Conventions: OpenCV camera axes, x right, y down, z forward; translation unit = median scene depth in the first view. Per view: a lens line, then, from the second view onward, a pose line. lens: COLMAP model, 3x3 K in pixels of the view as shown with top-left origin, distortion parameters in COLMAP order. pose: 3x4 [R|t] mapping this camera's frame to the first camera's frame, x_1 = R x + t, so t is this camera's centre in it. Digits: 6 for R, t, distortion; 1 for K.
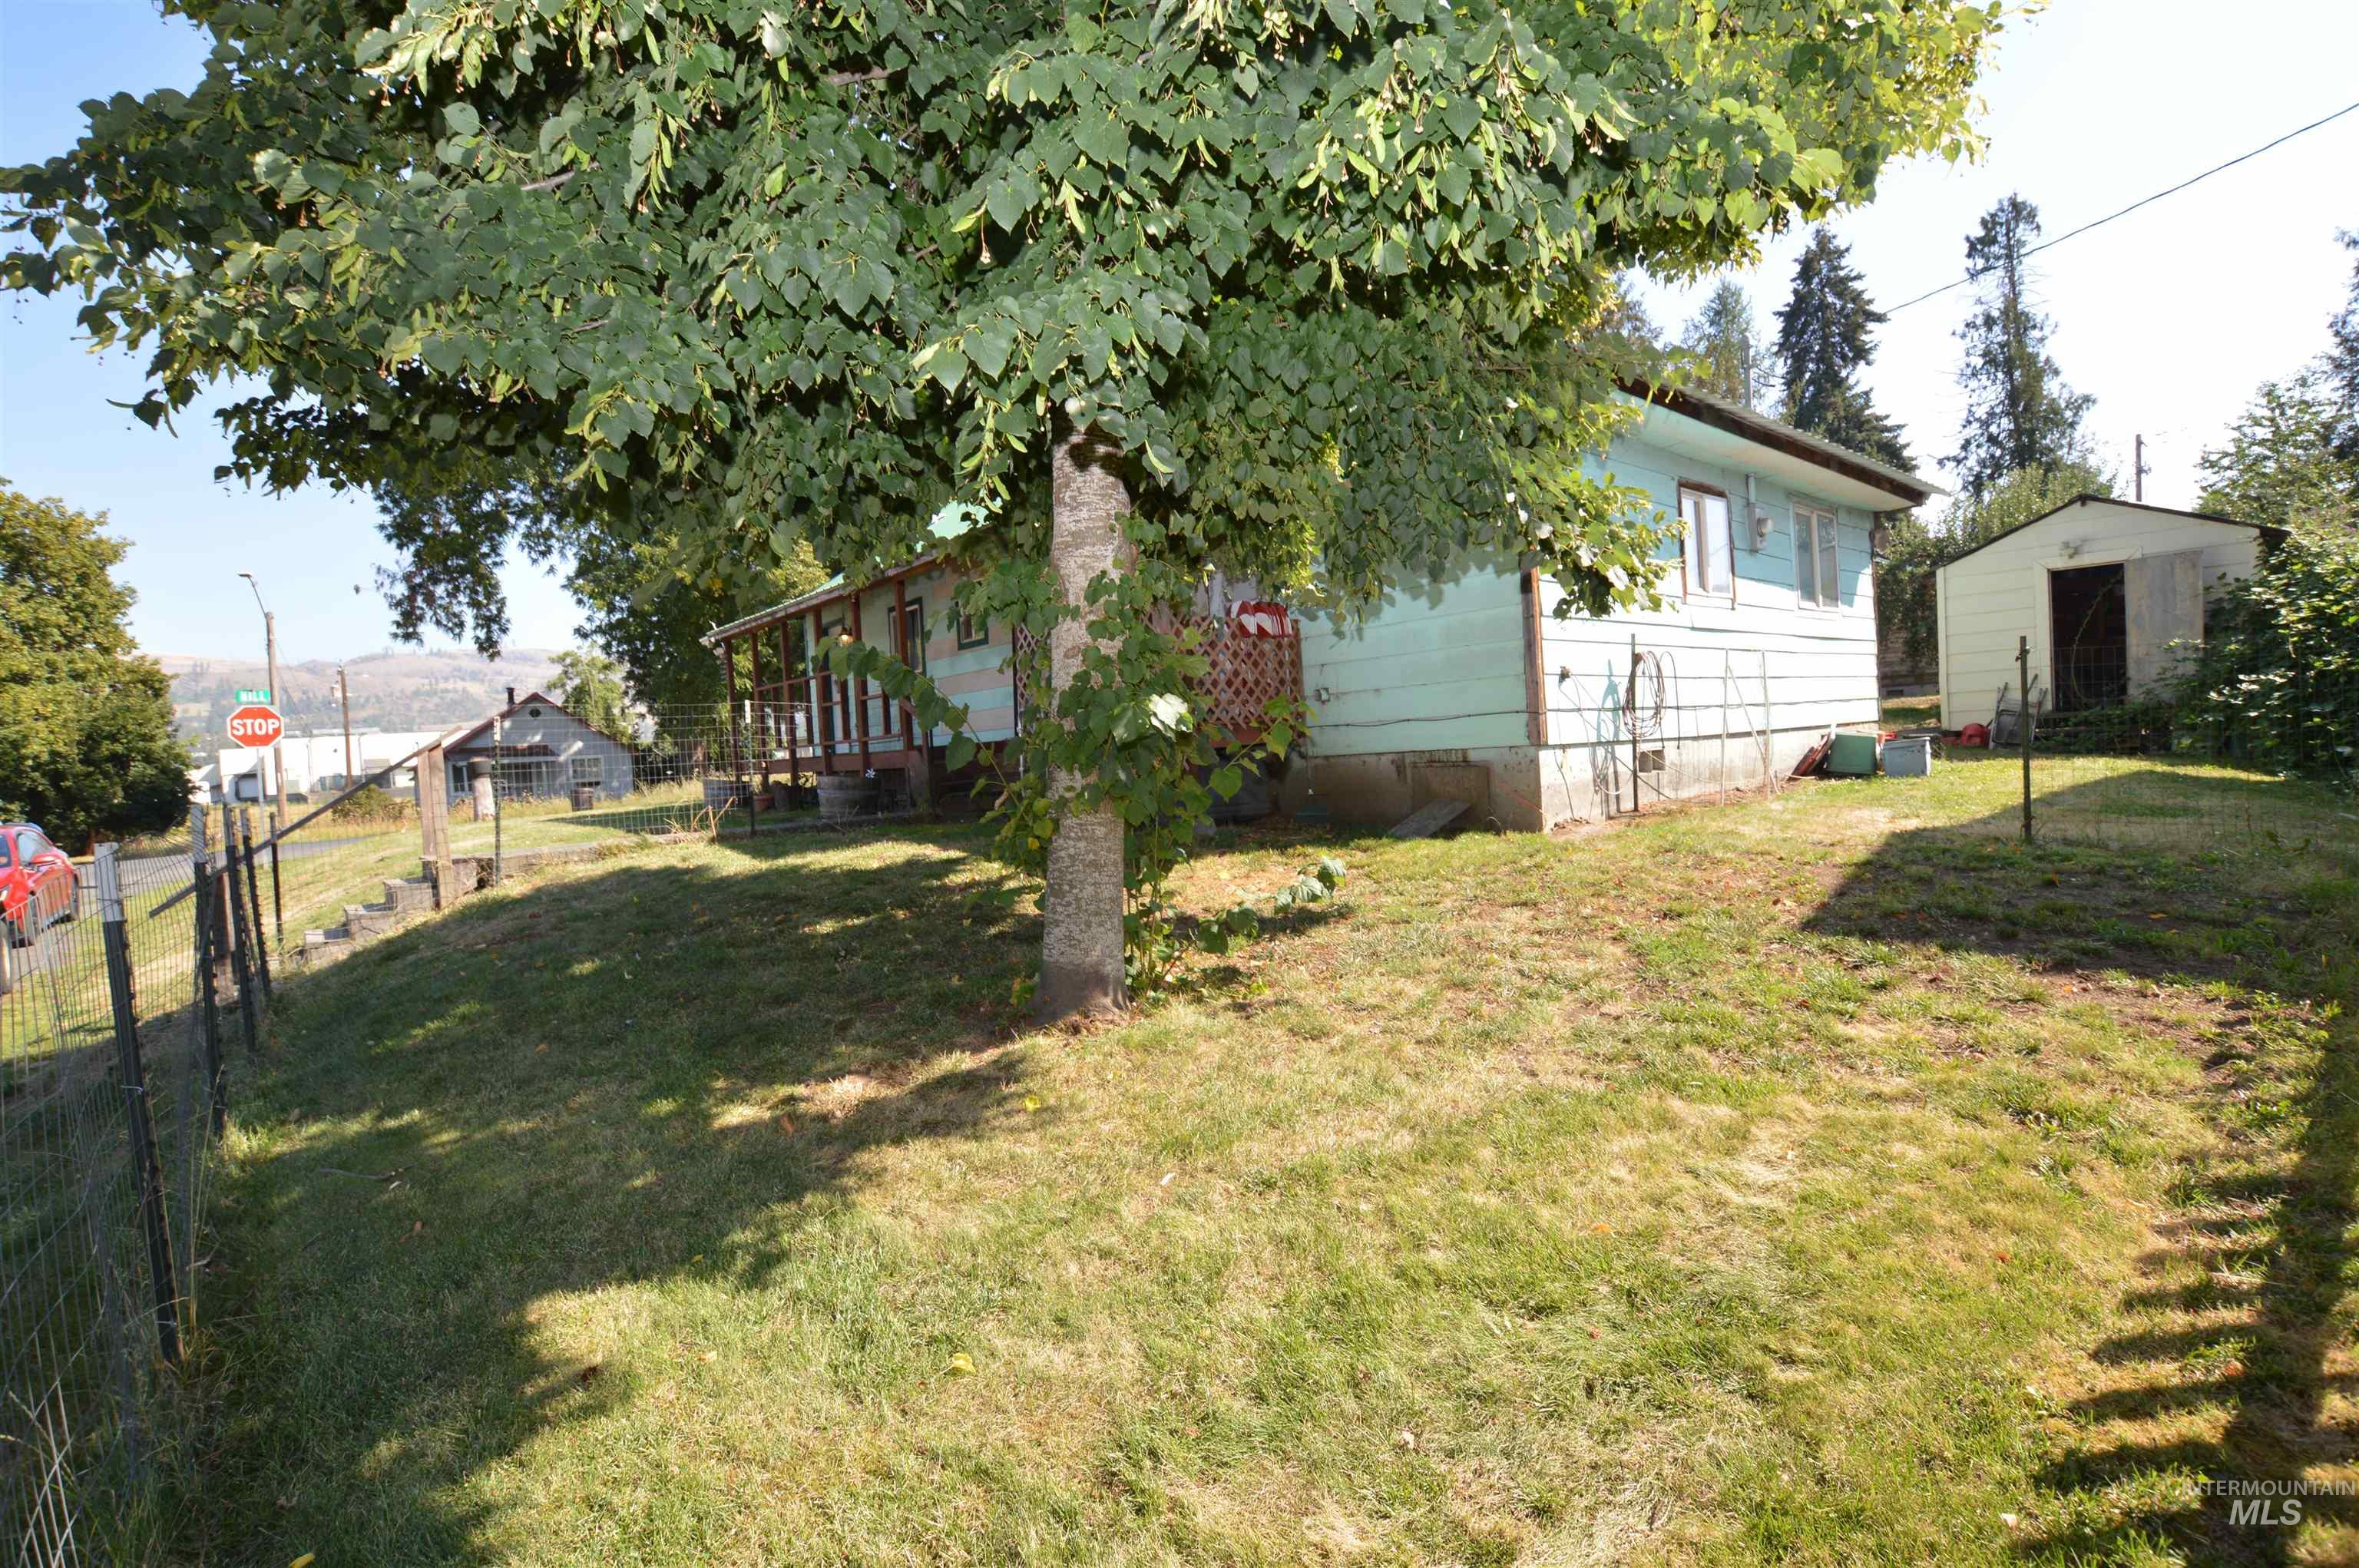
lens RADIAL K [[1055.4, 0, 1180.5], [0, 1055.4, 787.3], [0, 0, 1]] dist [-0.023017, -0.000328]
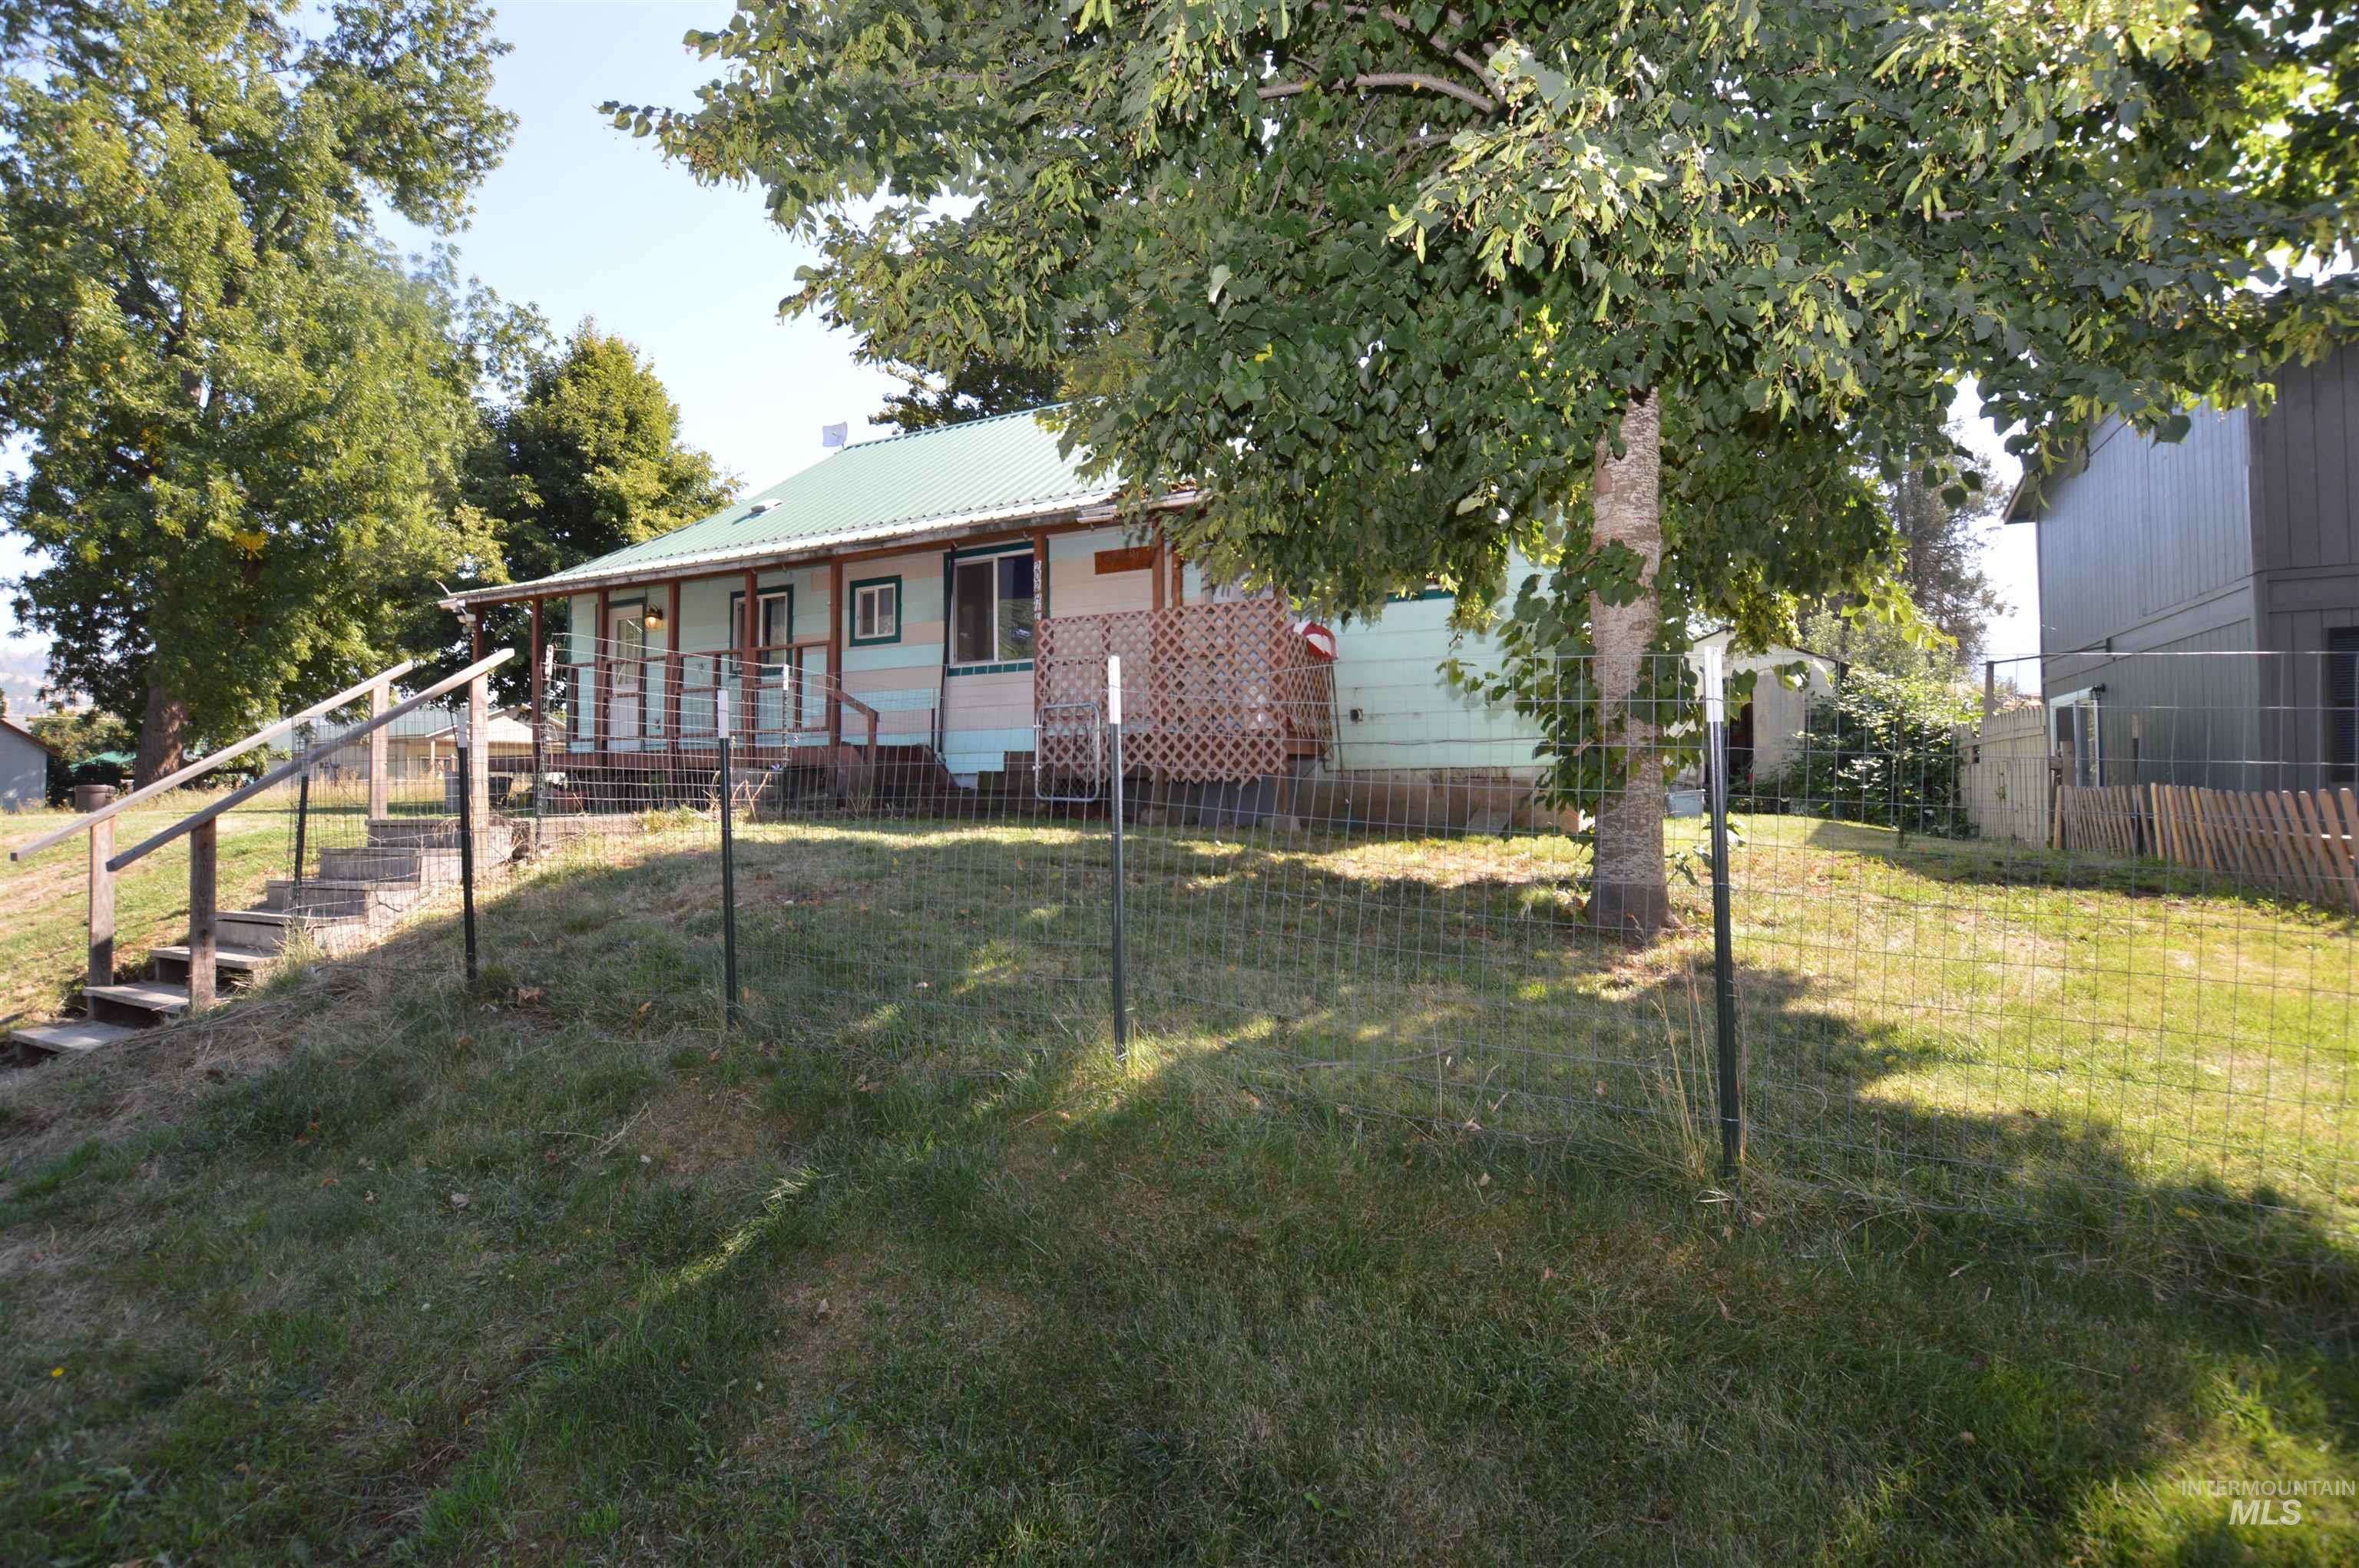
lens RADIAL K [[1055.4, 0, 1180.1], [0, 1055.4, 783.4], [0, 0, 1]] dist [-0.023017, -0.000328]
pose [[0.902935, 0.061313, 0.425382, -0.411784], [-0.031915, 0.996604, -0.075902, 0.061123], [-0.428591, 0.054959, 0.901826, 0.075359]]
